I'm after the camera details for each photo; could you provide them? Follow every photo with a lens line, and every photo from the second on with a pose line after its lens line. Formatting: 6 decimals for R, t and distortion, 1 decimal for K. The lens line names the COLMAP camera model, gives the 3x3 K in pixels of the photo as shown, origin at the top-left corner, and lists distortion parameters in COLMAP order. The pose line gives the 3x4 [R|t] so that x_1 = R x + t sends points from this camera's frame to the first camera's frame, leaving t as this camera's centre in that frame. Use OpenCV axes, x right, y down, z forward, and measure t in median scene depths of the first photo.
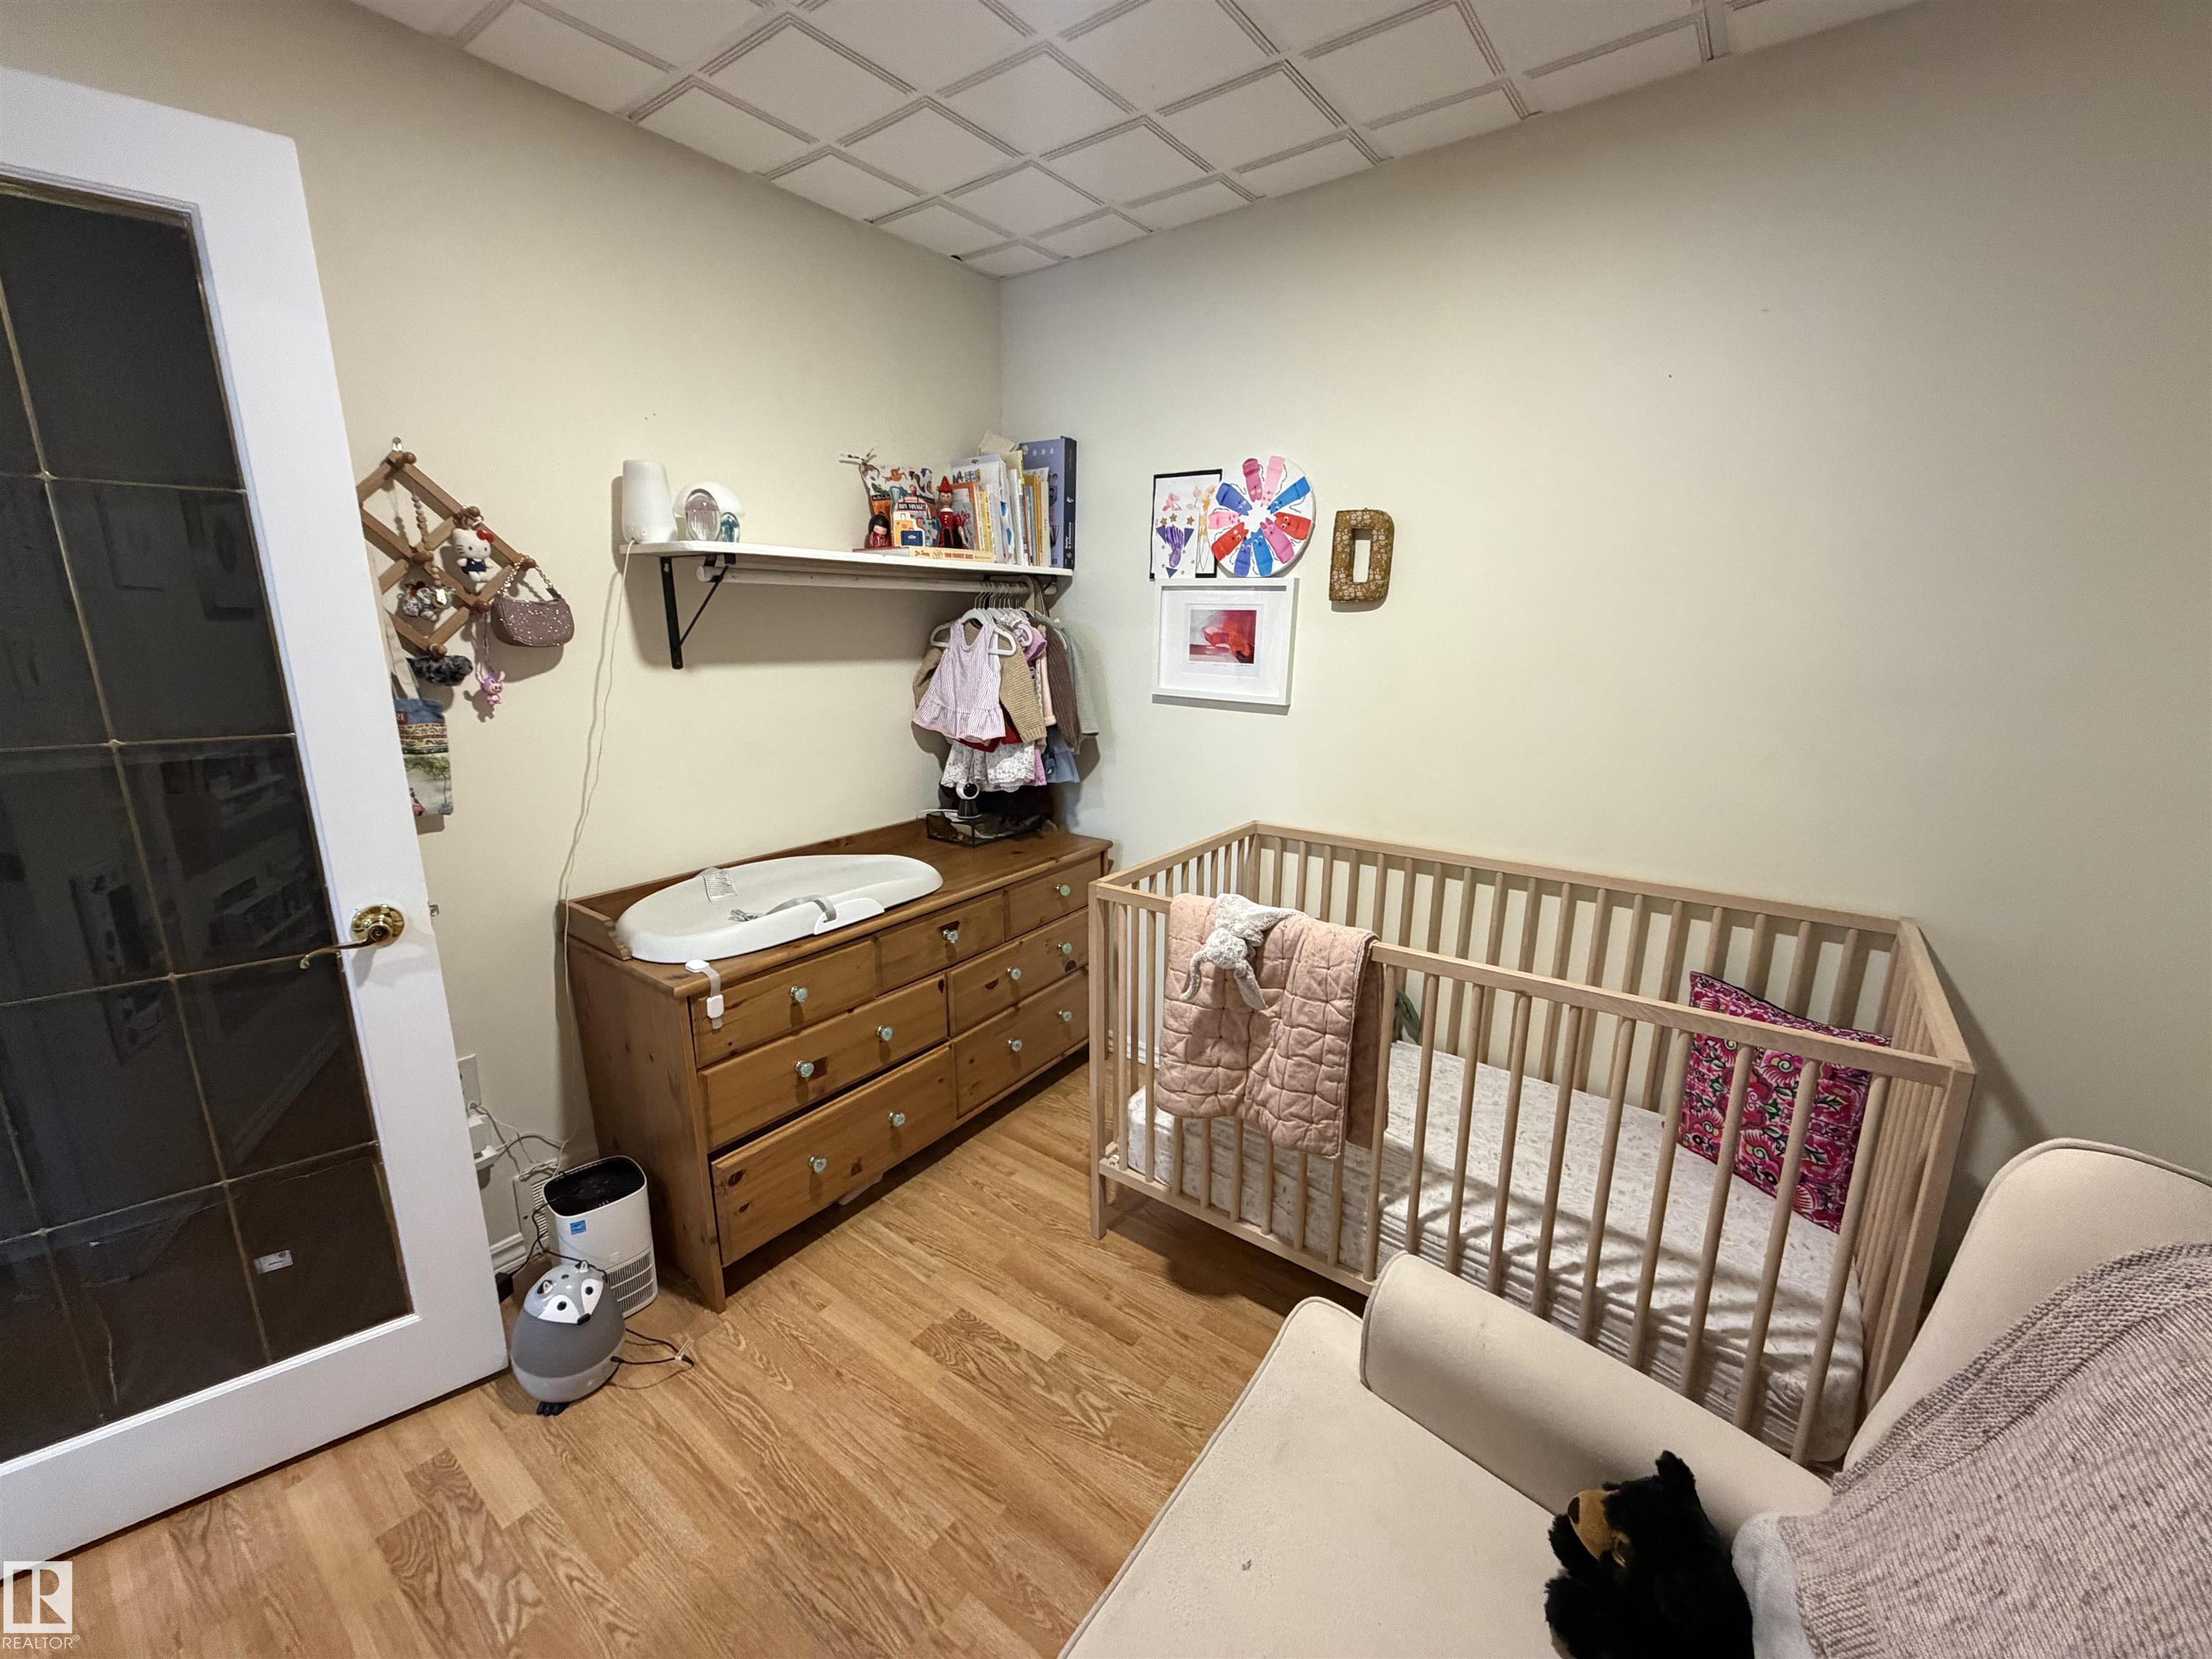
lens RADIAL K [[885.6, 0, 1090.3], [0, 885.6, 829.7], [0, 0, 1]] dist [0.000997, -0.000171]
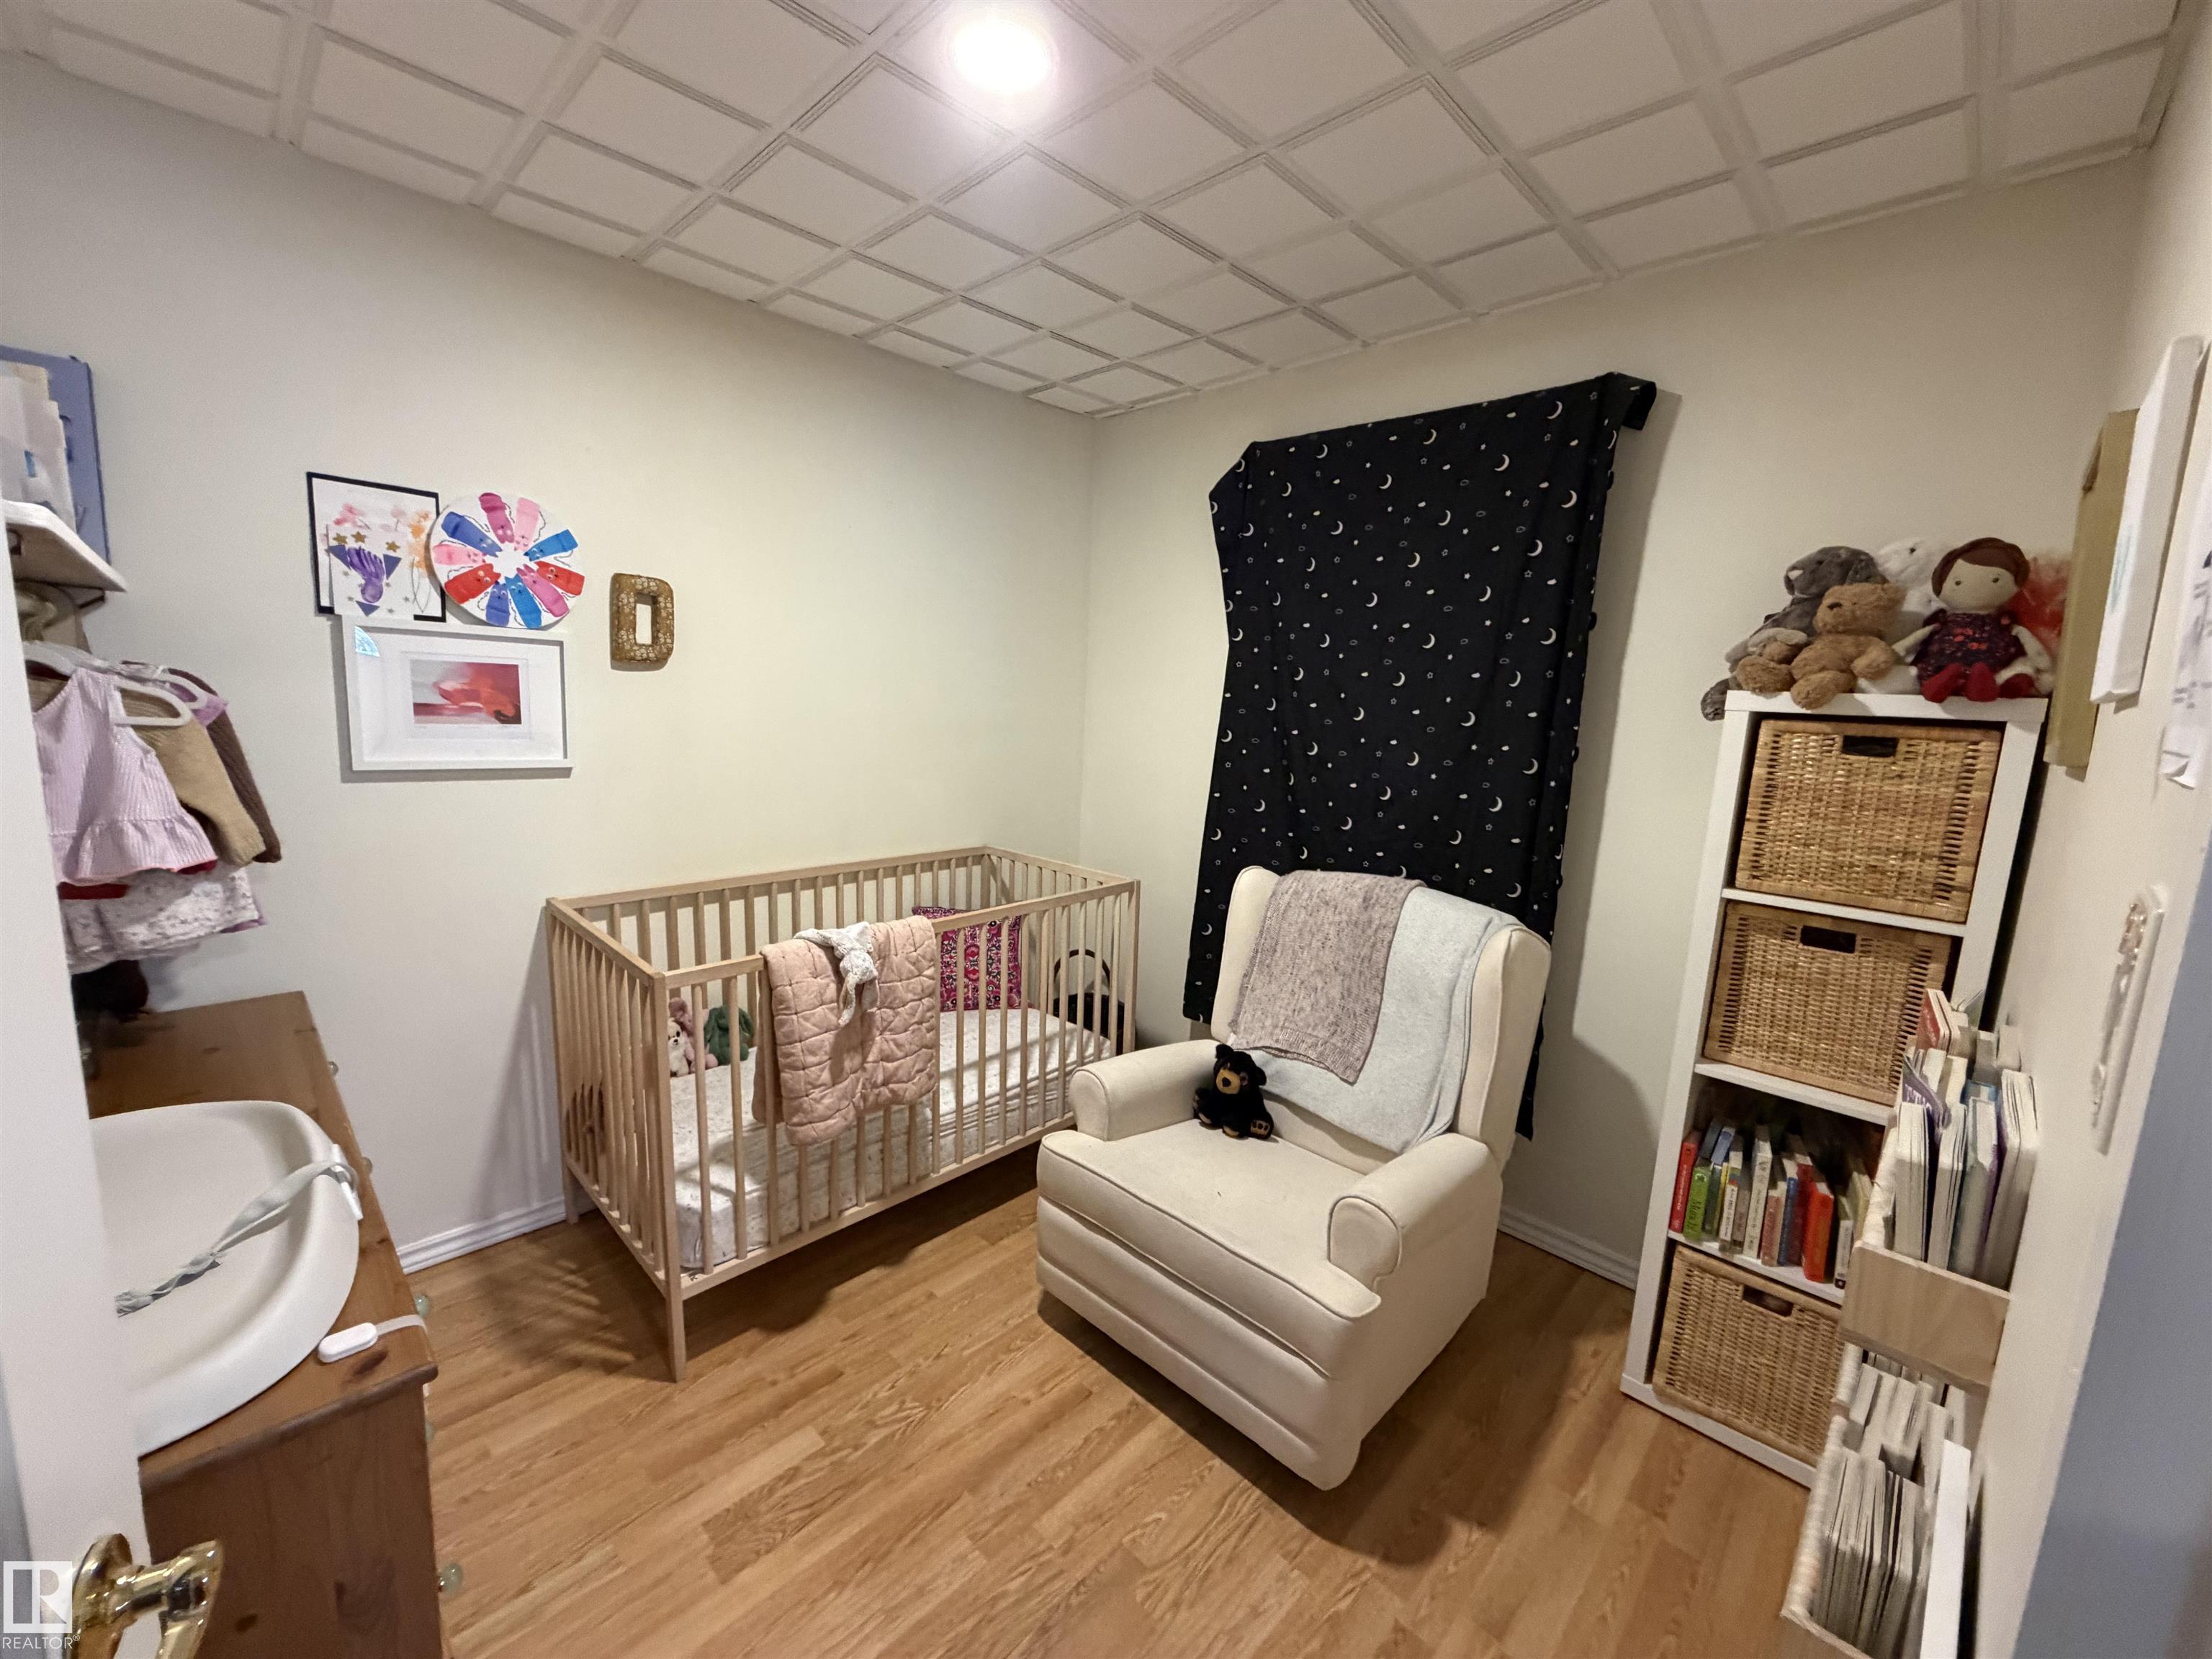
lens RADIAL K [[885.6, 0, 1096.2], [0, 885.6, 835.1], [0, 0, 1]] dist [0.000997, -0.000171]
pose [[0.128590, -0.160936, 0.978552, -0.636748], [0.194882, 0.971605, 0.134184, -0.089390], [-0.972361, 0.173448, 0.156302, 0.332074]]
